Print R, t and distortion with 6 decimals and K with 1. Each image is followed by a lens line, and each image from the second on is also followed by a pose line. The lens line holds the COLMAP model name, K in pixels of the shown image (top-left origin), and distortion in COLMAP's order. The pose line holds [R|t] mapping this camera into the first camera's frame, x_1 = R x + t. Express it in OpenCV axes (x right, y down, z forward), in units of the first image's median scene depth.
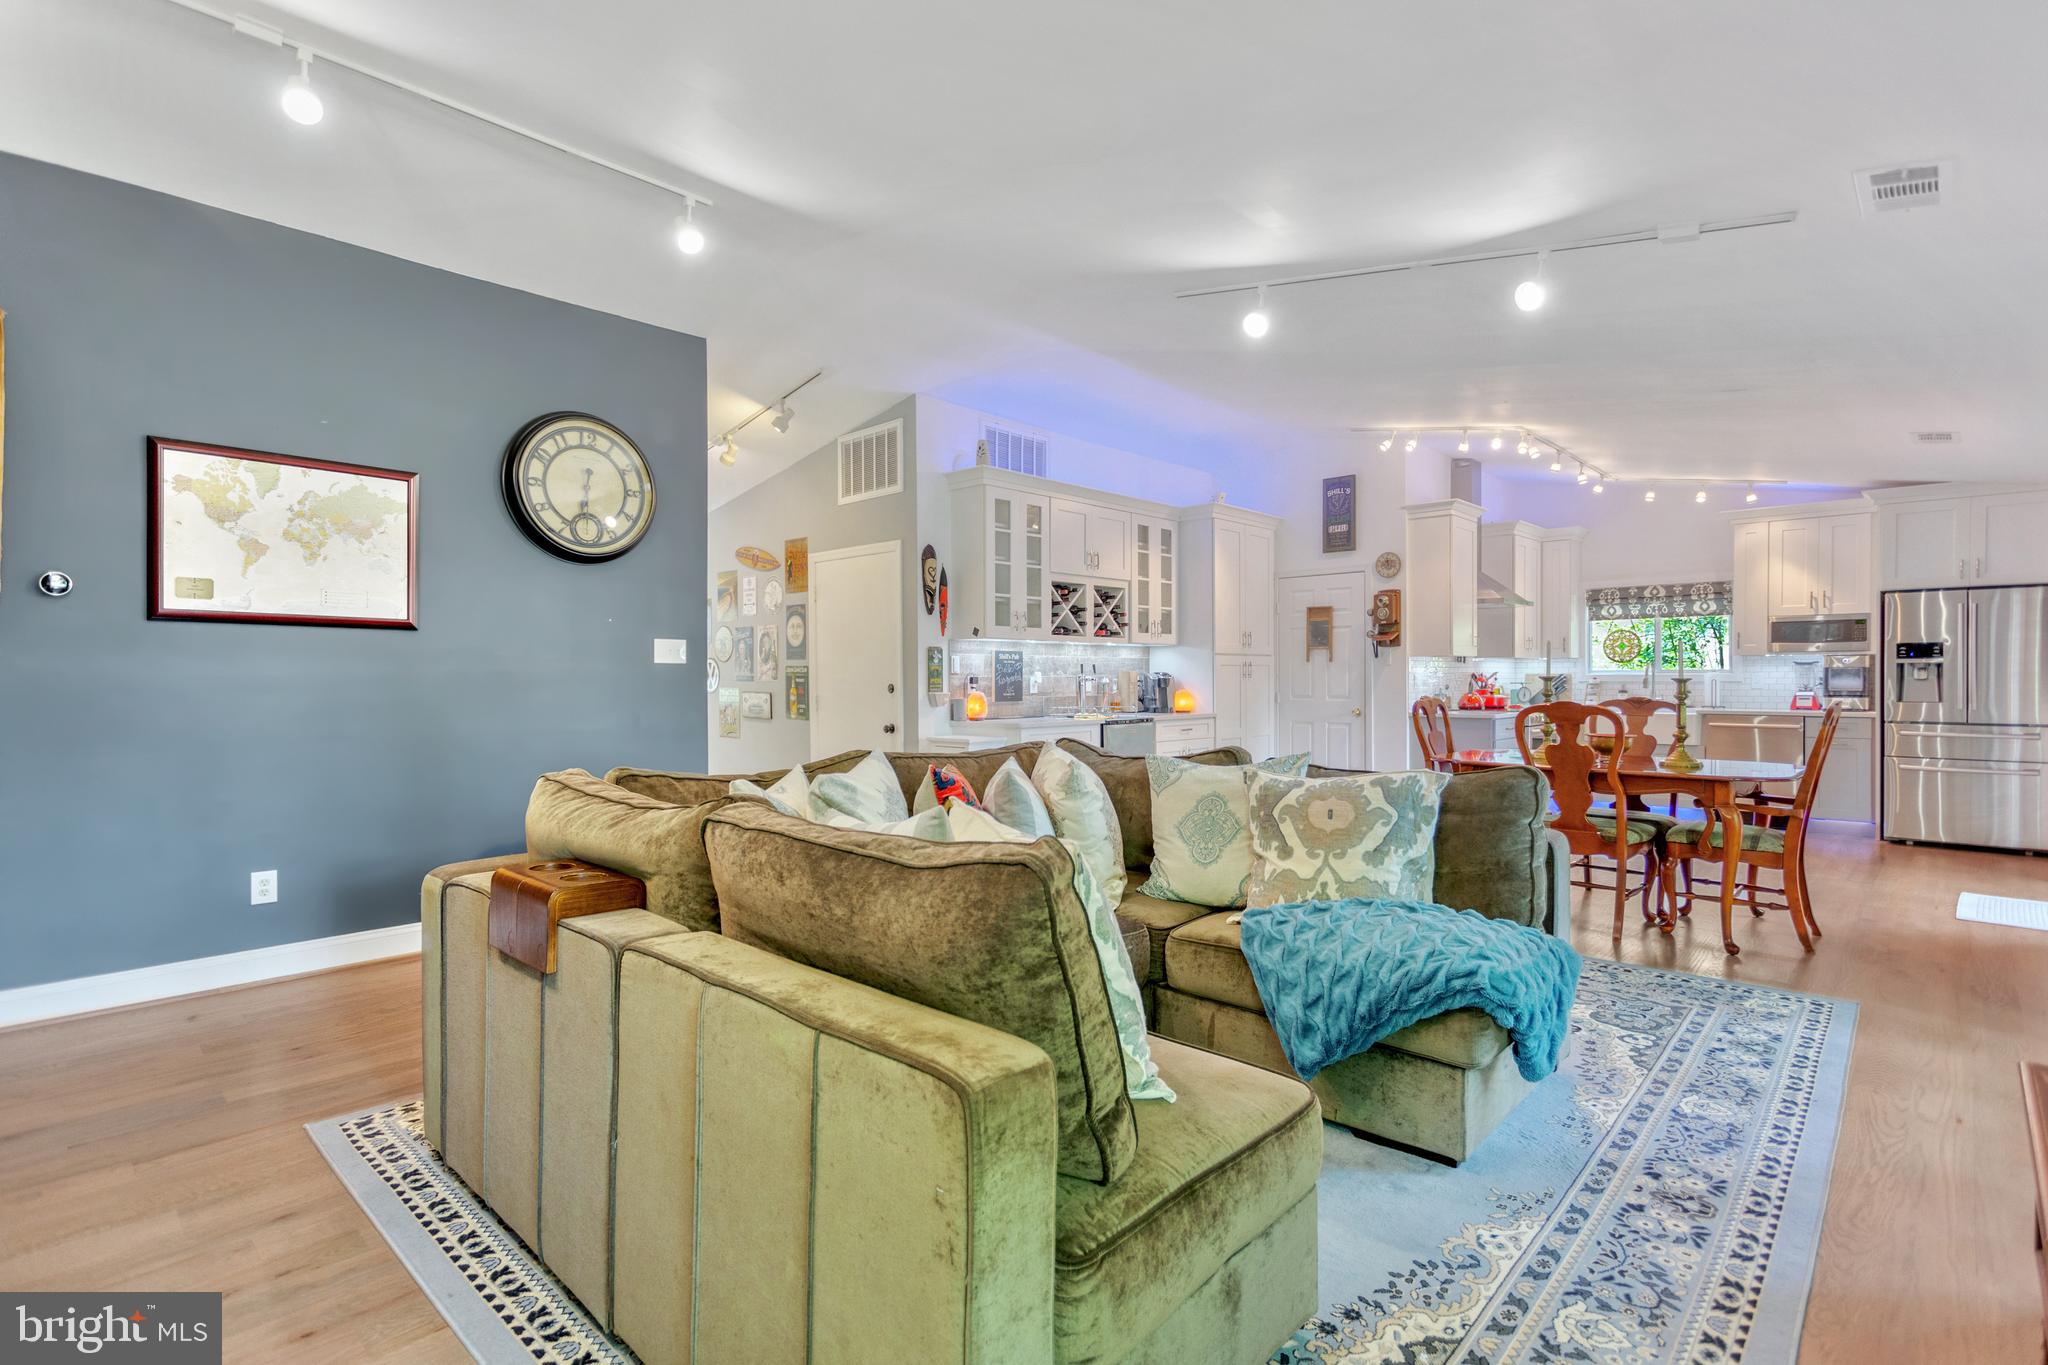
lens RADIAL K [[969.2, 0, 1027.0], [0, 969.2, 690.6], [0, 0, 1]] dist [0.006618, 0.000186]
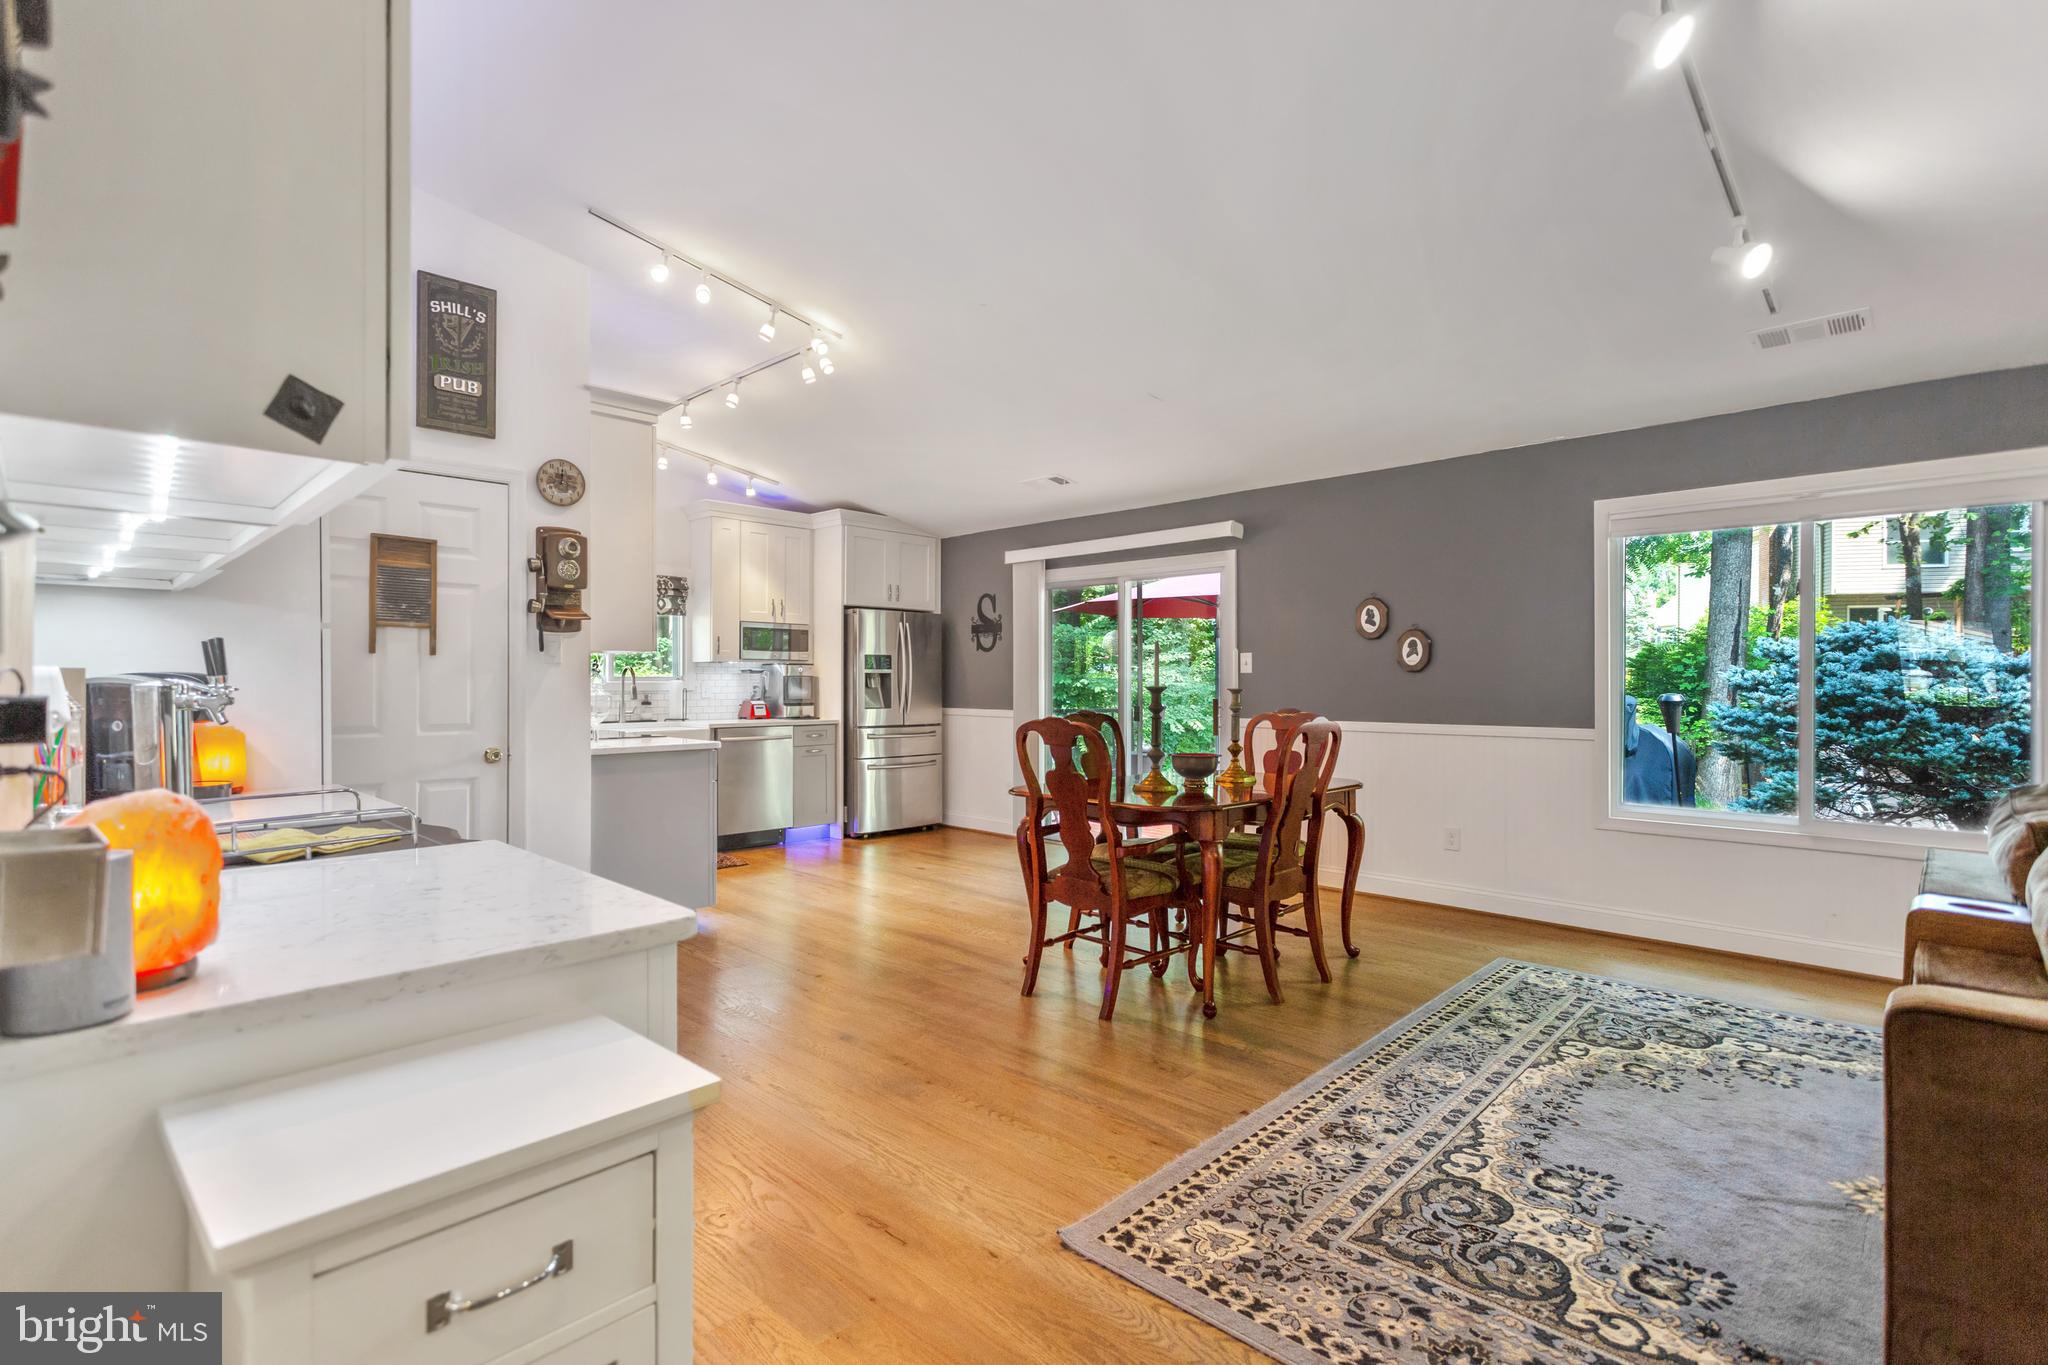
lens RADIAL K [[969.2, 0, 1012.5], [0, 969.2, 682.9], [0, 0, 1]] dist [0.006618, 0.000186]
pose [[0.024448, 0.001252, 0.999700, -0.191906], [0.013846, 0.999903, -0.001591, -0.013288], [-0.999605, 0.013880, 0.024428, 0.823012]]
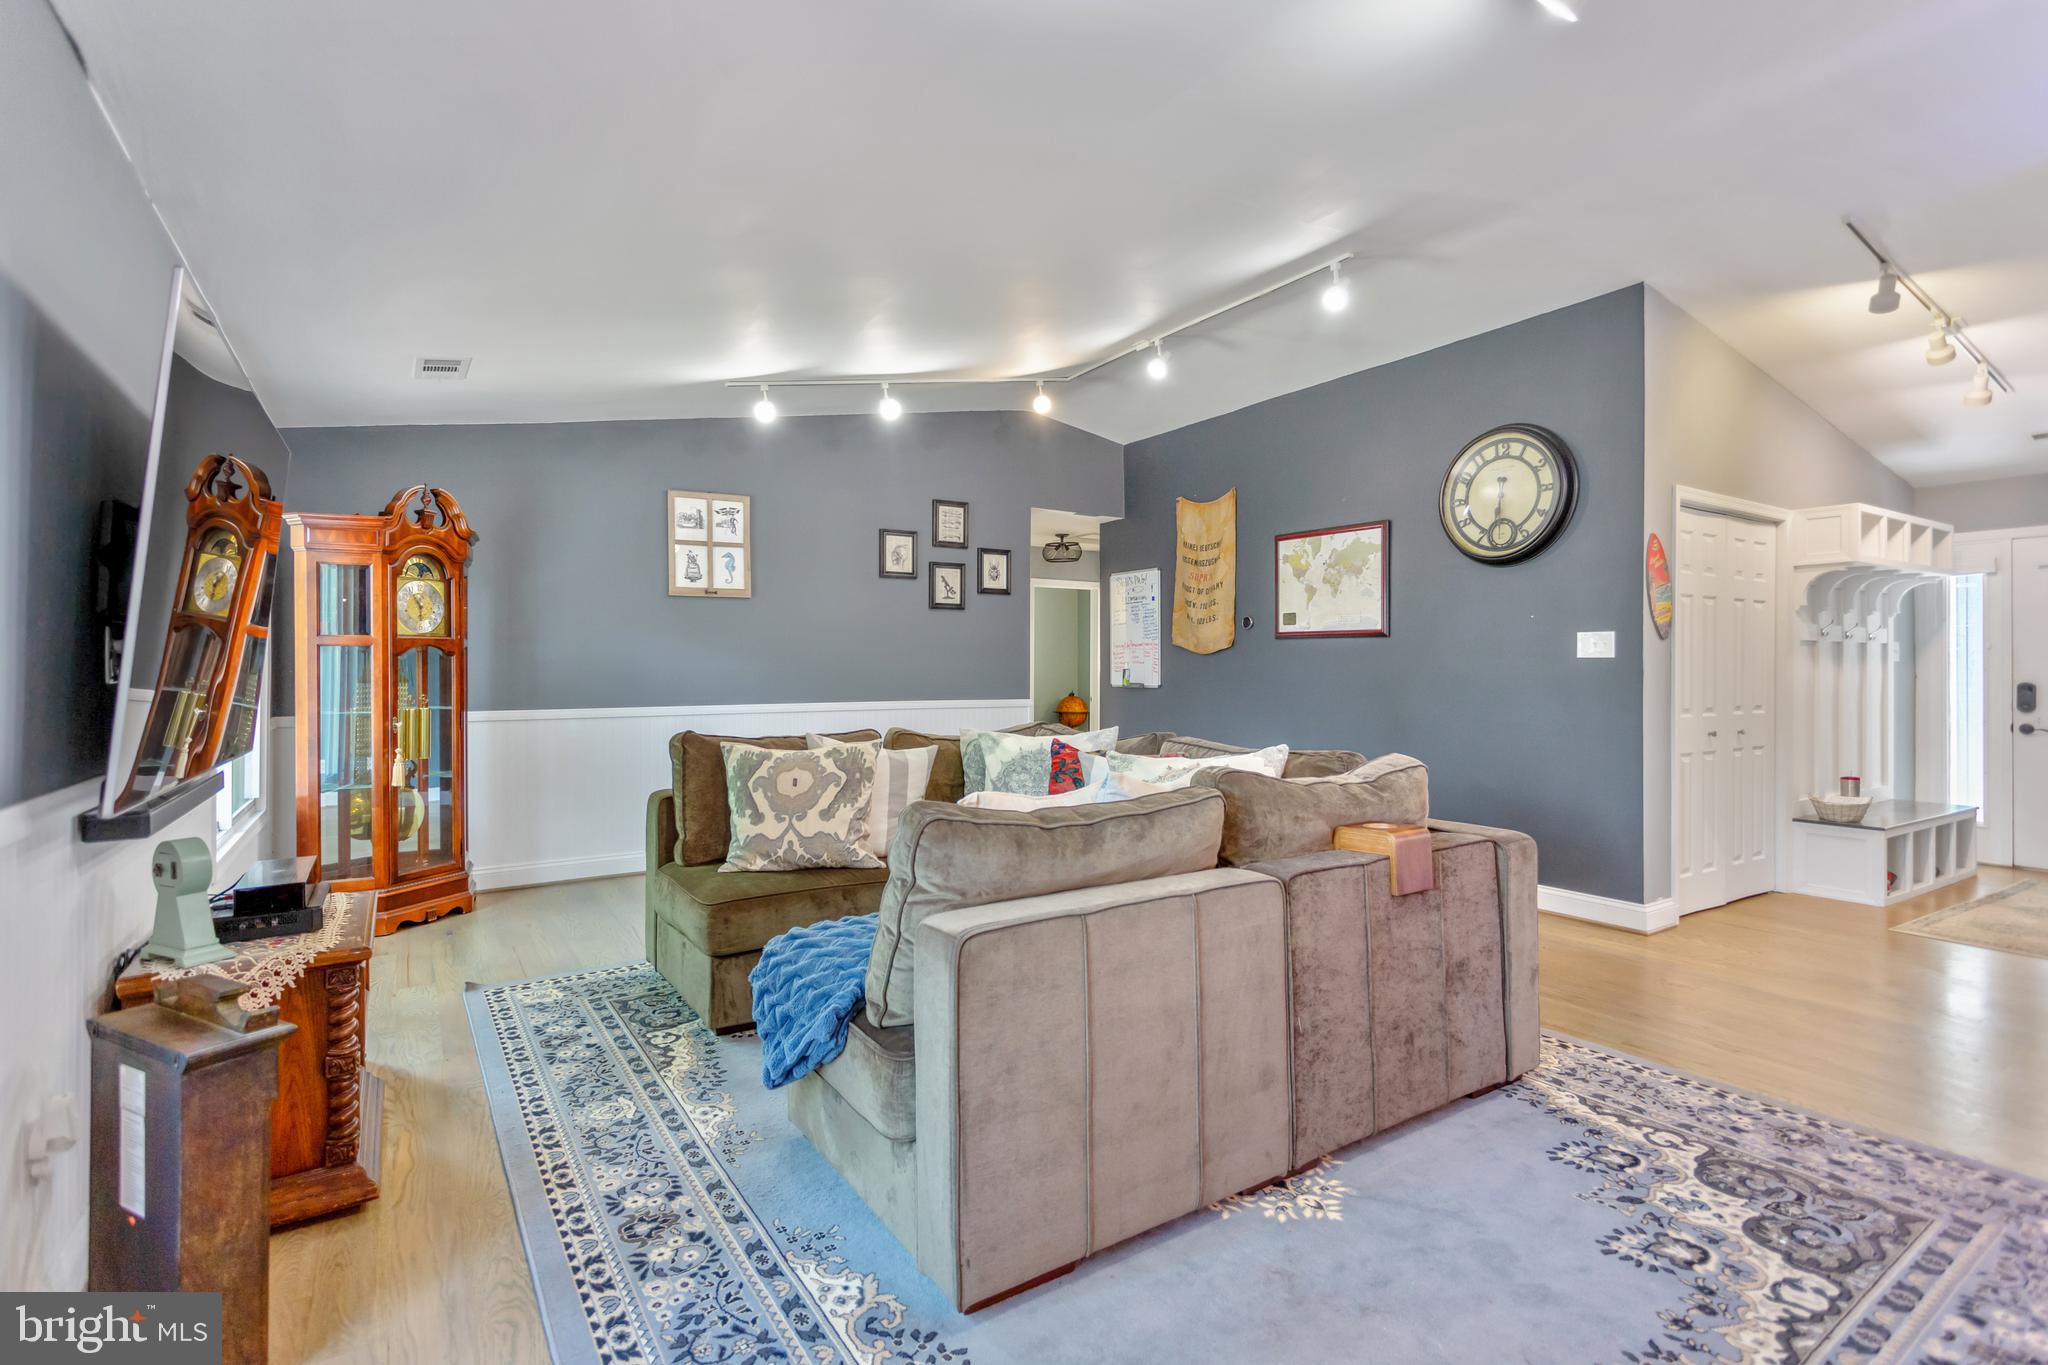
lens RADIAL K [[969.2, 0, 1013.3], [0, 969.2, 673.3], [0, 0, 1]] dist [0.006618, 0.000186]
pose [[-0.242209, 0.005188, -0.970210, 0.494157], [-0.015025, 0.999846, 0.009097, -0.010033], [0.970108, 0.016780, -0.242094, 0.512943]]
